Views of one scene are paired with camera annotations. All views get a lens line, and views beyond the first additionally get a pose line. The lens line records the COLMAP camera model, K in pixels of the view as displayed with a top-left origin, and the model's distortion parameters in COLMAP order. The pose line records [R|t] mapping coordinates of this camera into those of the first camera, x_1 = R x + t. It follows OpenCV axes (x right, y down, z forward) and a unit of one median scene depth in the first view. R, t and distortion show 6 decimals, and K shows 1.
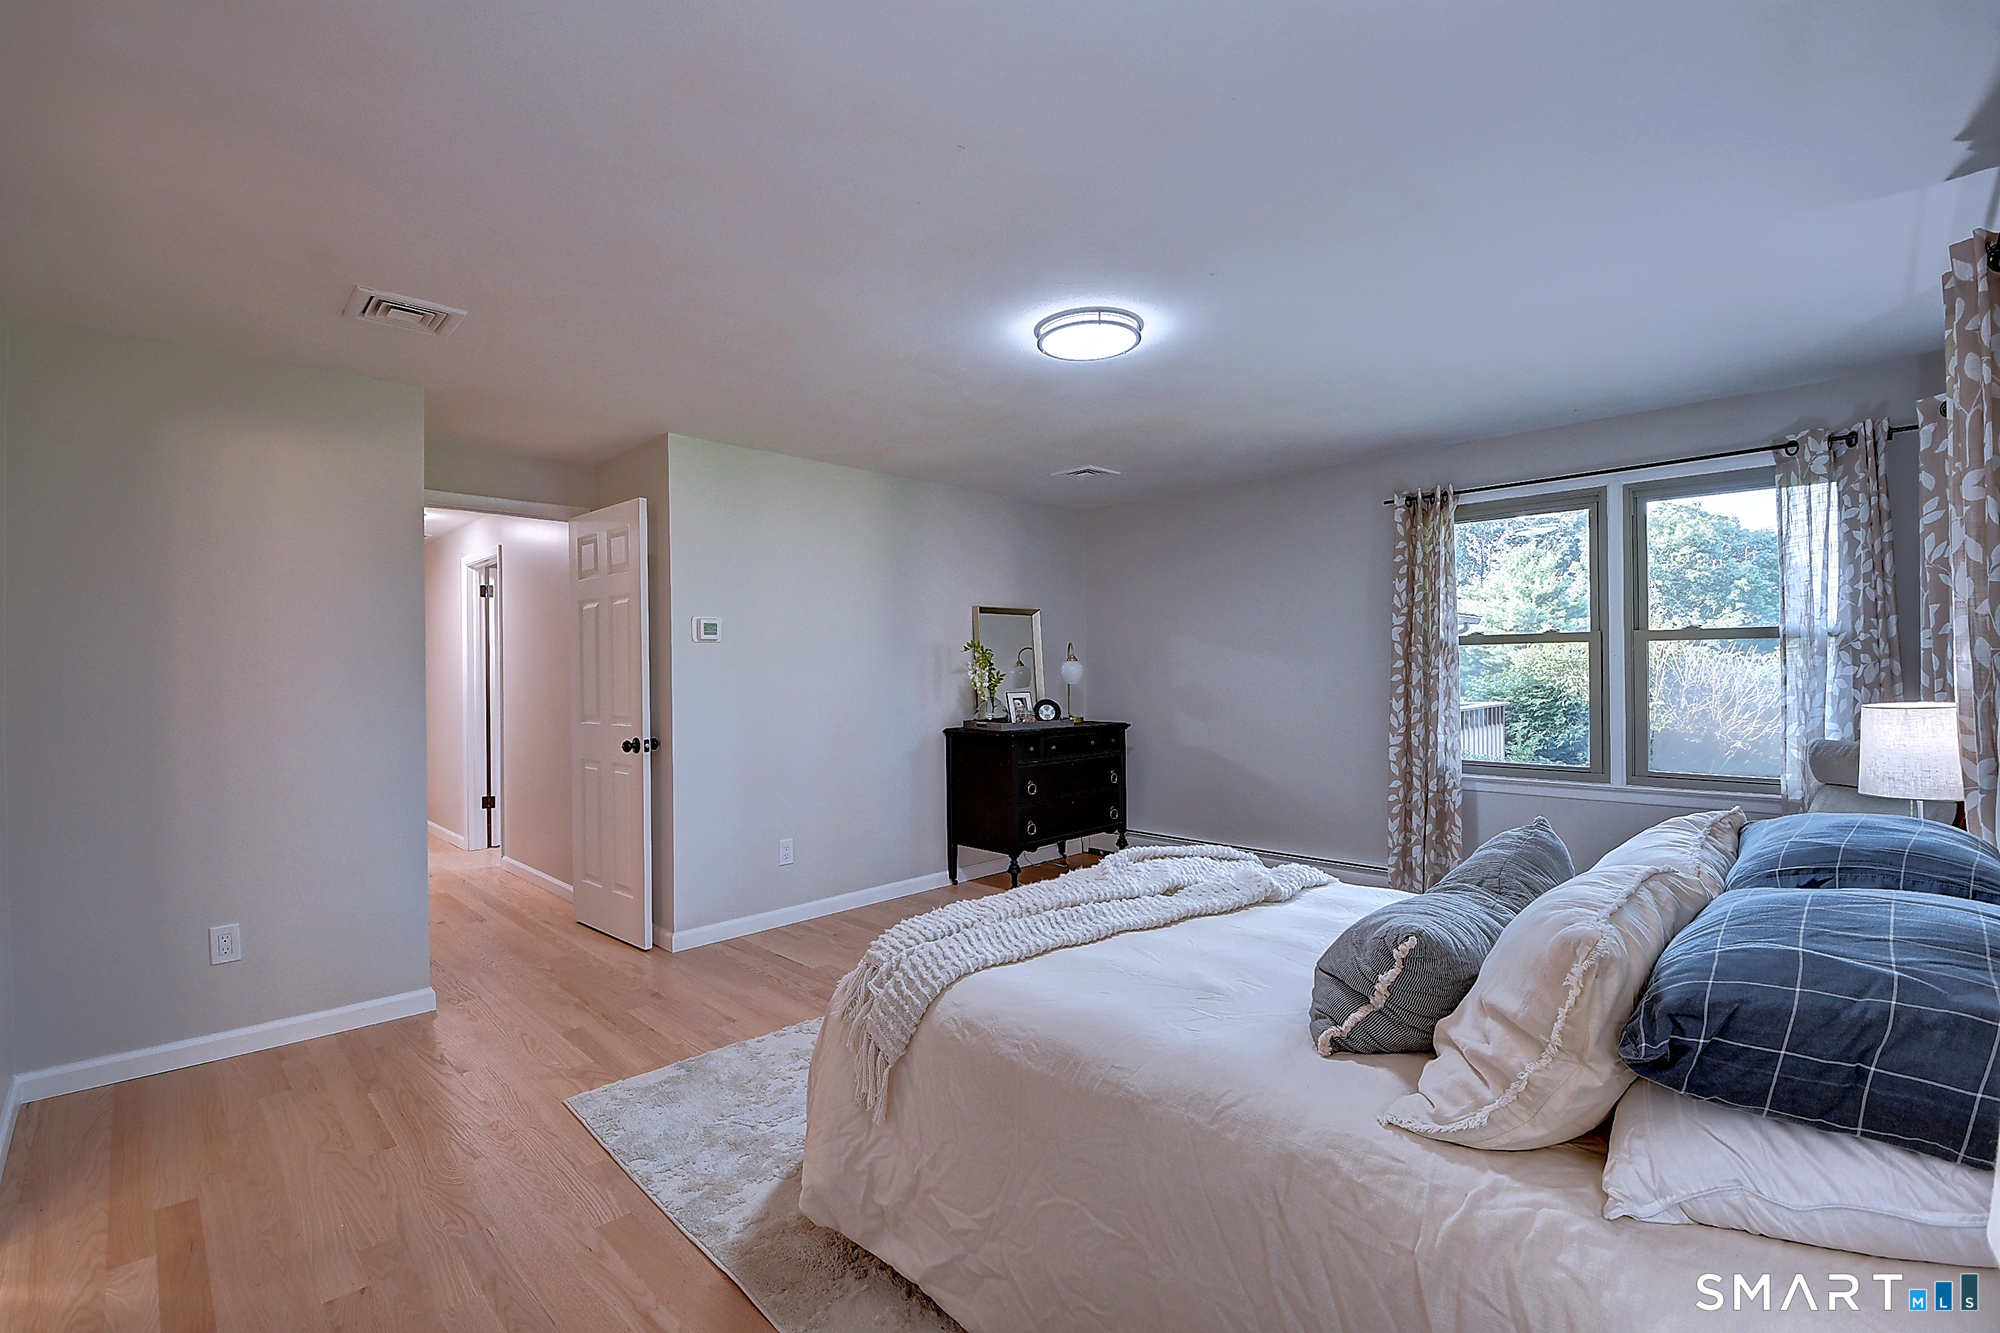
lens RADIAL K [[887.2, 0, 973.4], [0, 887.2, 669.6], [0, 0, 1]] dist [-0.002233, -0.000403]
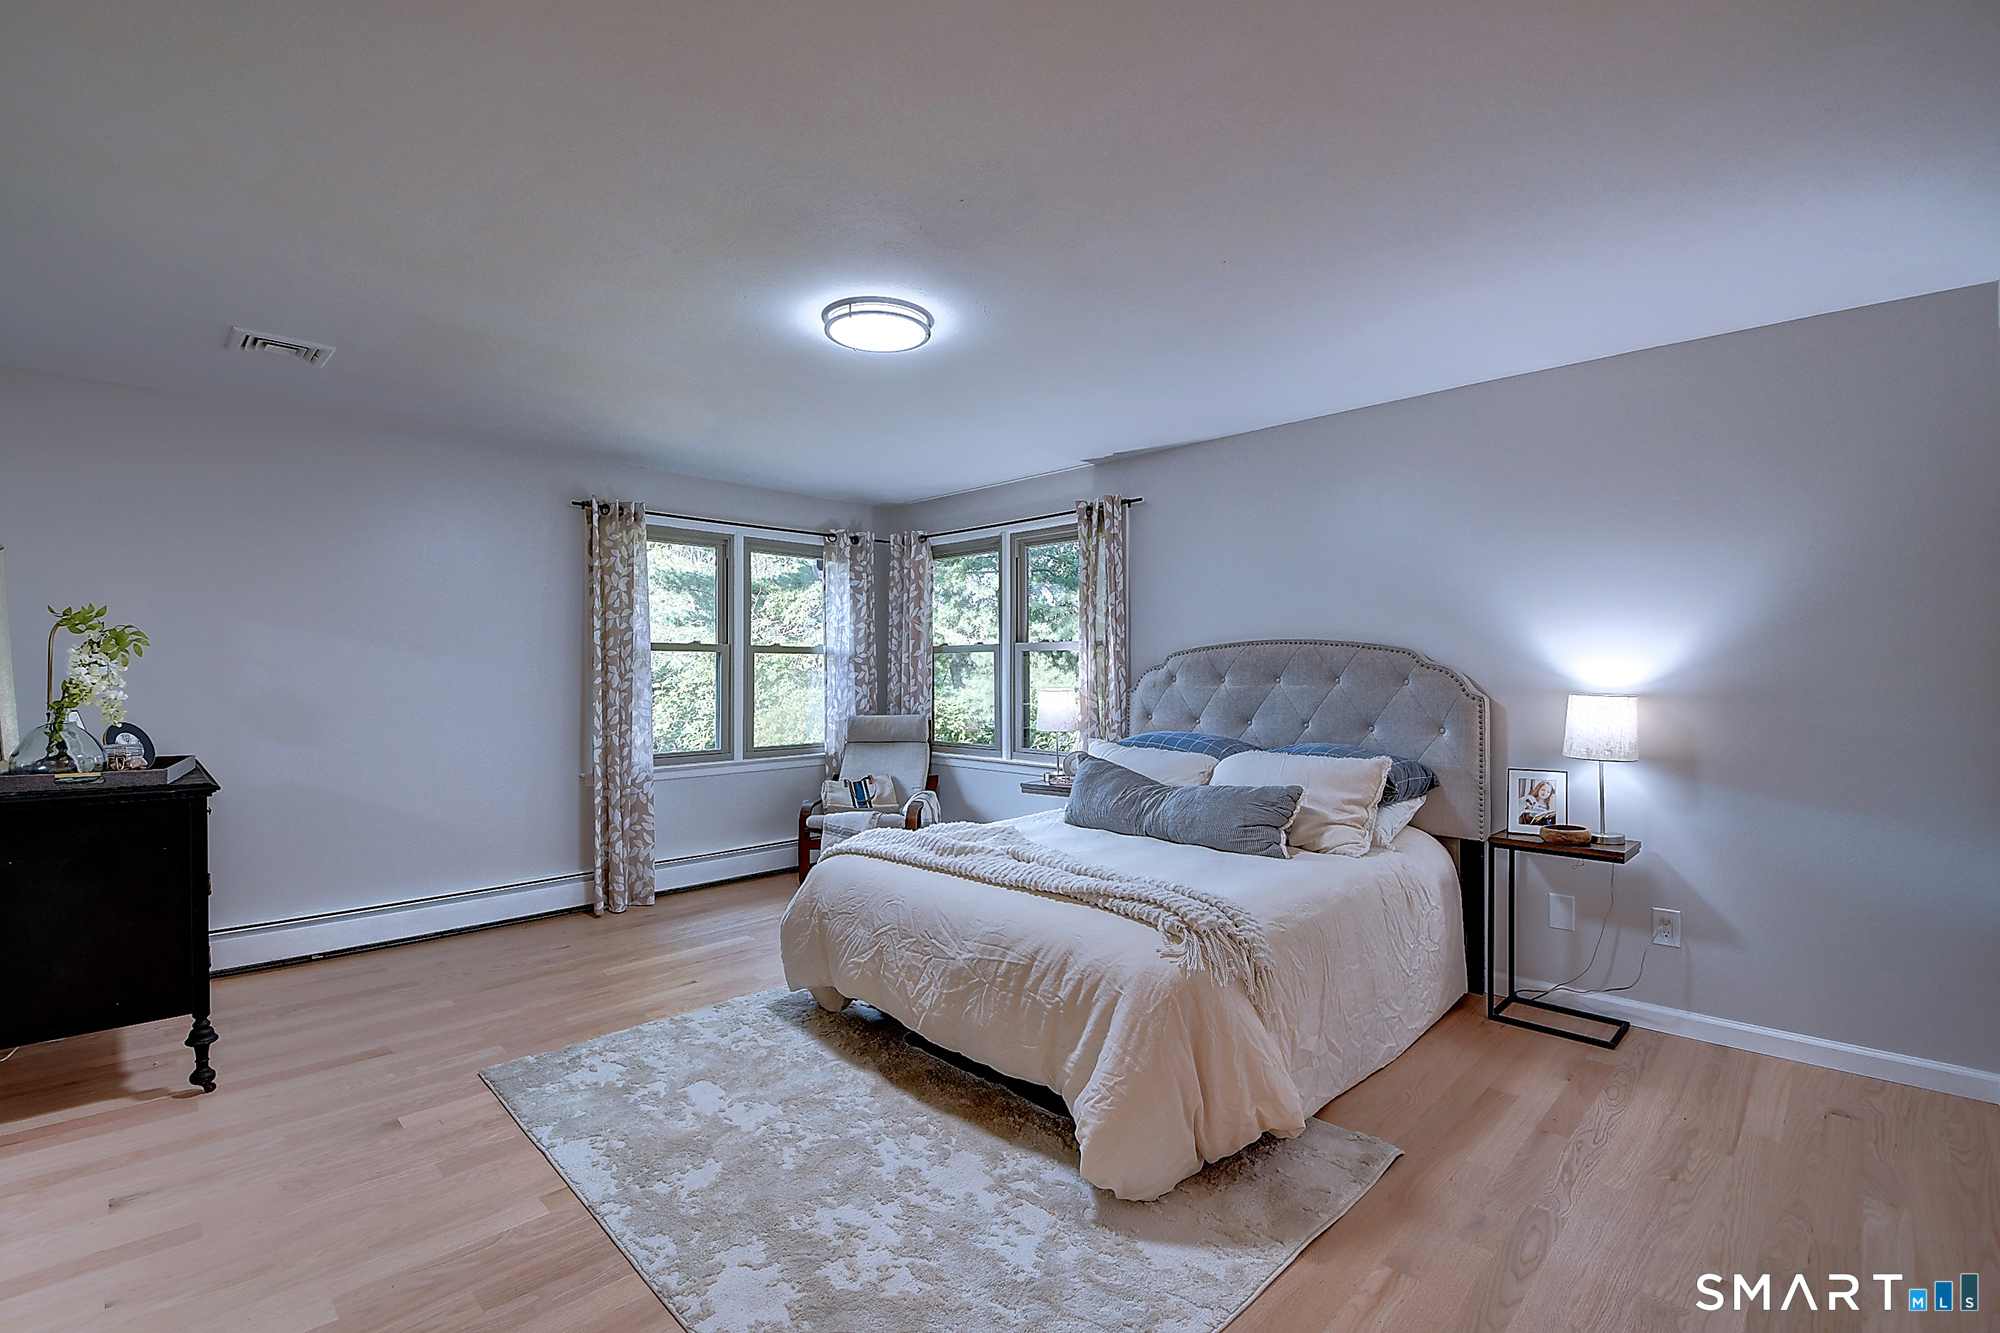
lens RADIAL K [[887.2, 0, 973.4], [0, 887.2, 669.6], [0, 0, 1]] dist [-0.002233, -0.000403]
pose [[0.008868, 0.010042, 0.999910, -0.681800], [-0.002946, 0.999945, -0.010016, 0.006822], [-0.999956, -0.002857, 0.008897, 0.712907]]
